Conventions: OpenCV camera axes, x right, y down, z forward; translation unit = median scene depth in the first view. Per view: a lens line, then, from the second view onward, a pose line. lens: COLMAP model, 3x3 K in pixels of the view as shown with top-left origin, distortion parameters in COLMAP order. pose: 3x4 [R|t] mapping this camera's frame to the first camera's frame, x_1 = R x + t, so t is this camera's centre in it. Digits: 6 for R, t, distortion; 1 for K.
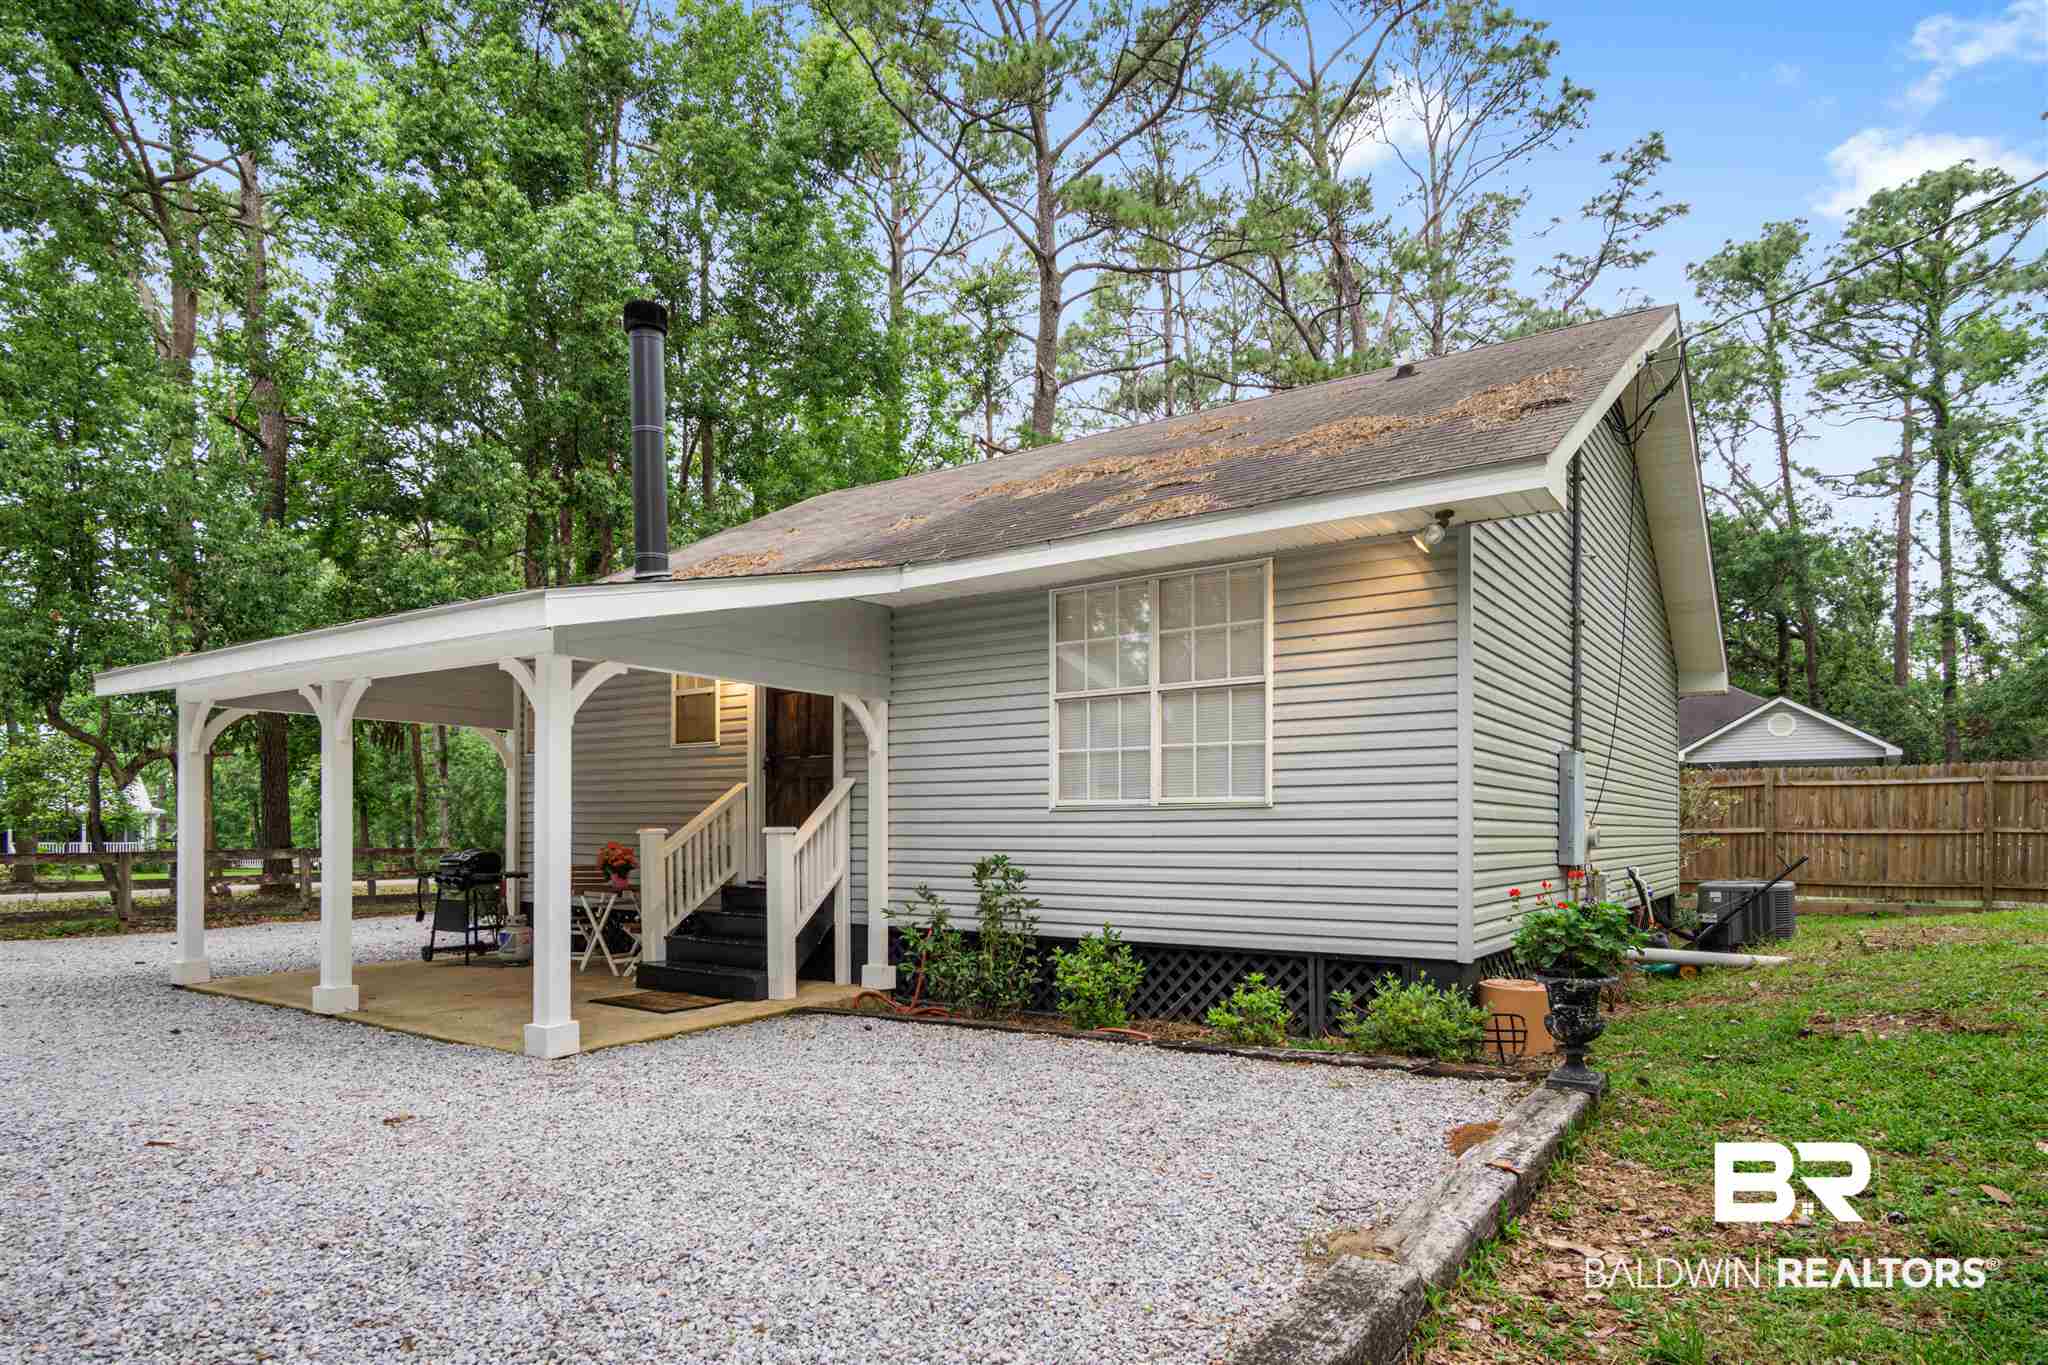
lens RADIAL K [[1154.6, 0, 1039.5], [0, 1154.6, 814.5], [0, 0, 1]] dist [-0.008357, -0.000626]
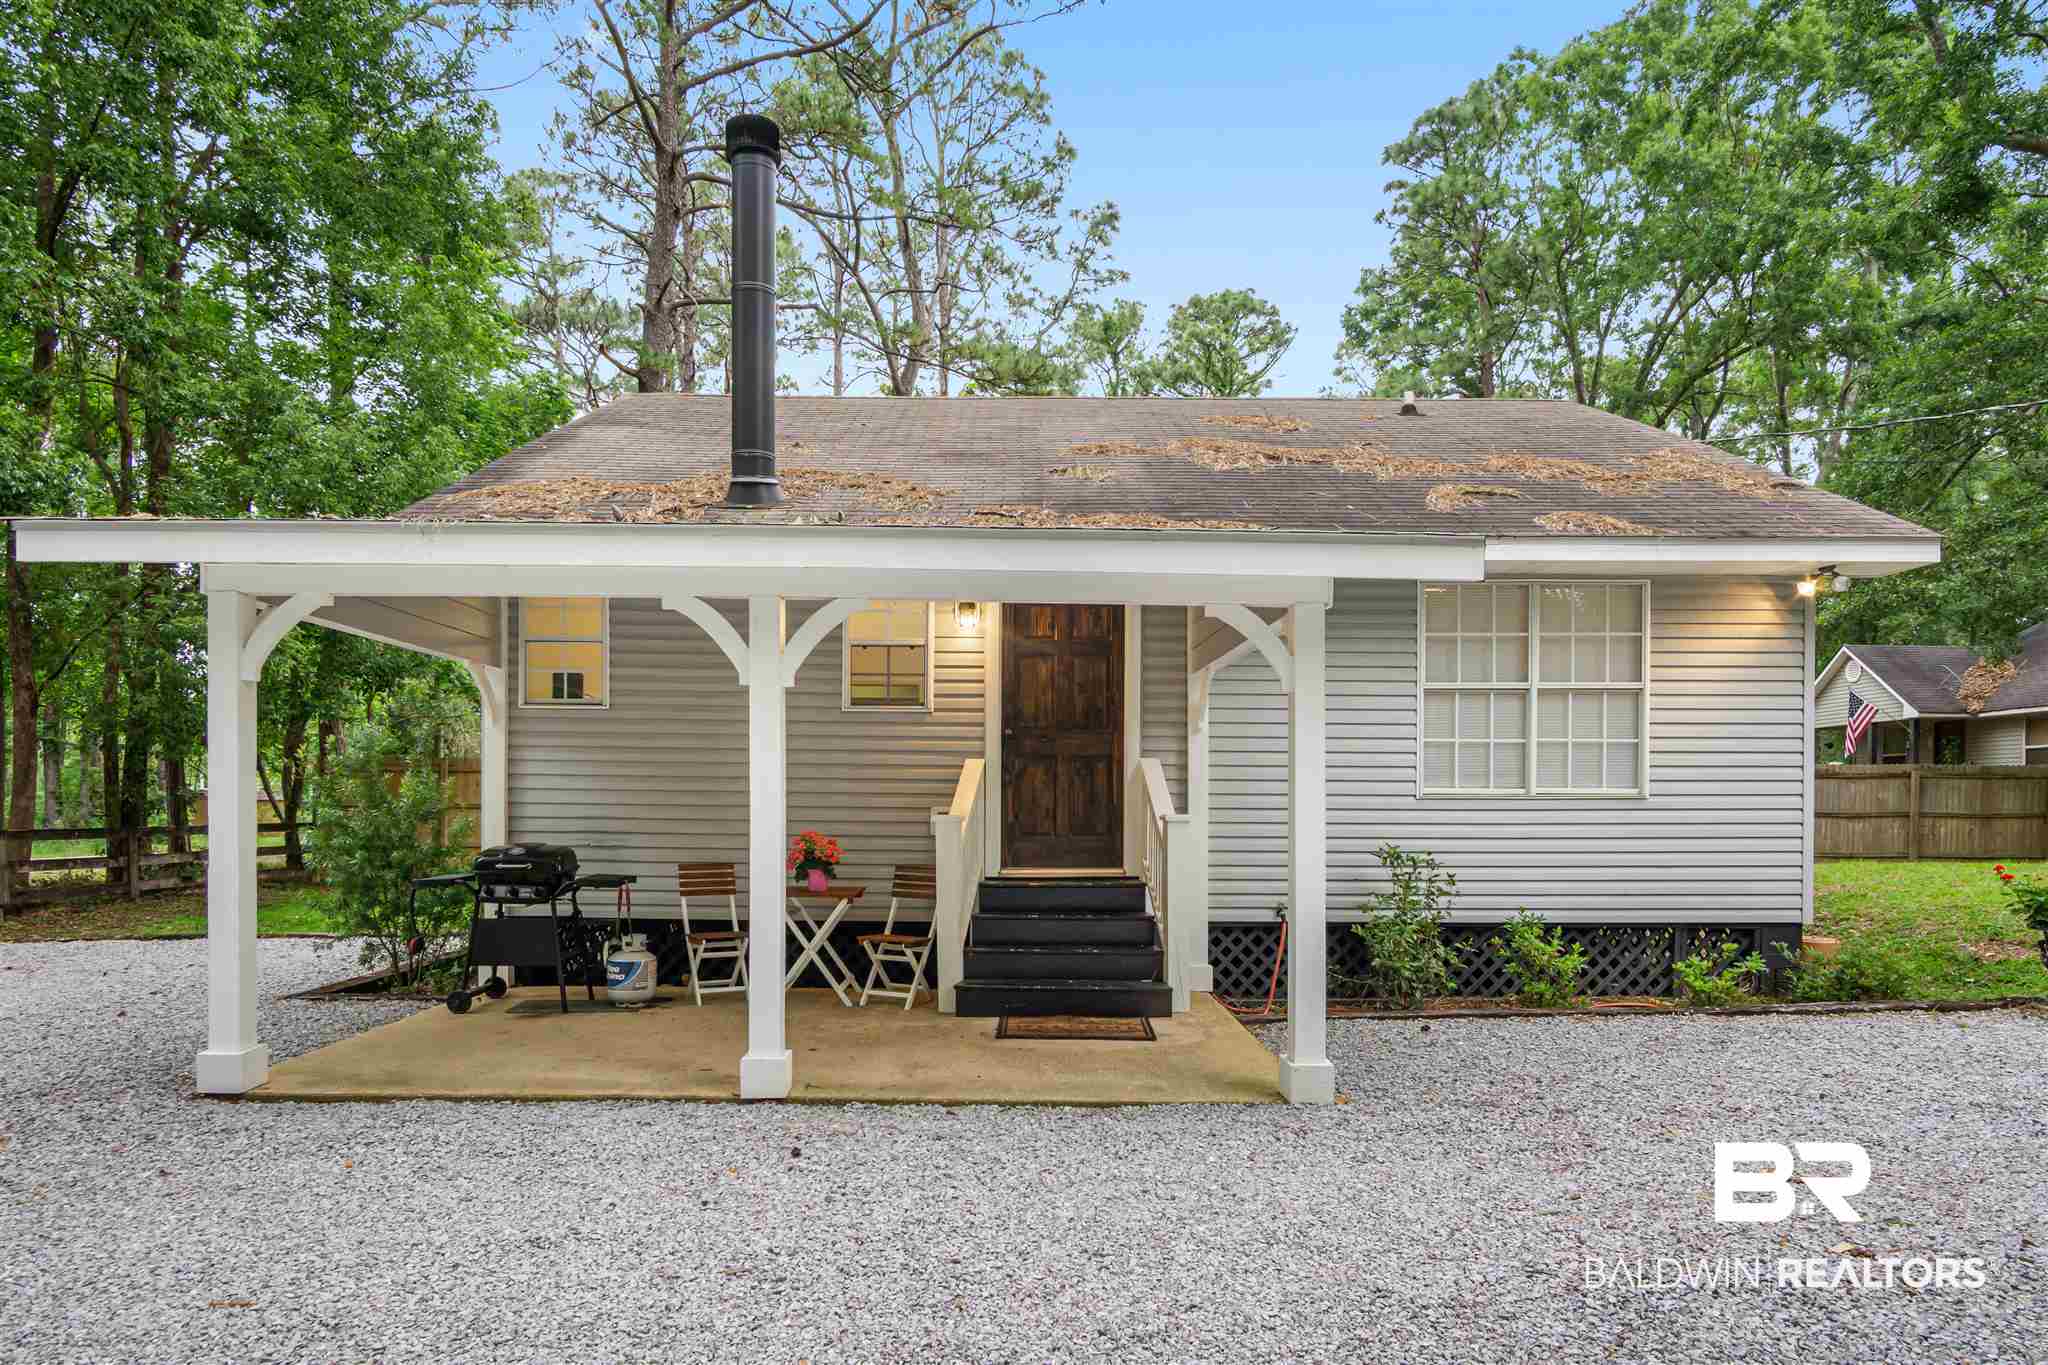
lens RADIAL K [[1154.6, 0, 1039.5], [0, 1154.6, 814.5], [0, 0, 1]] dist [-0.008357, -0.000626]
pose [[0.827405, -0.000745, 0.561605, -0.834312], [-0.011083, 0.999783, 0.017655, -0.003743], [-0.561496, -0.020832, 0.827217, 0.349739]]
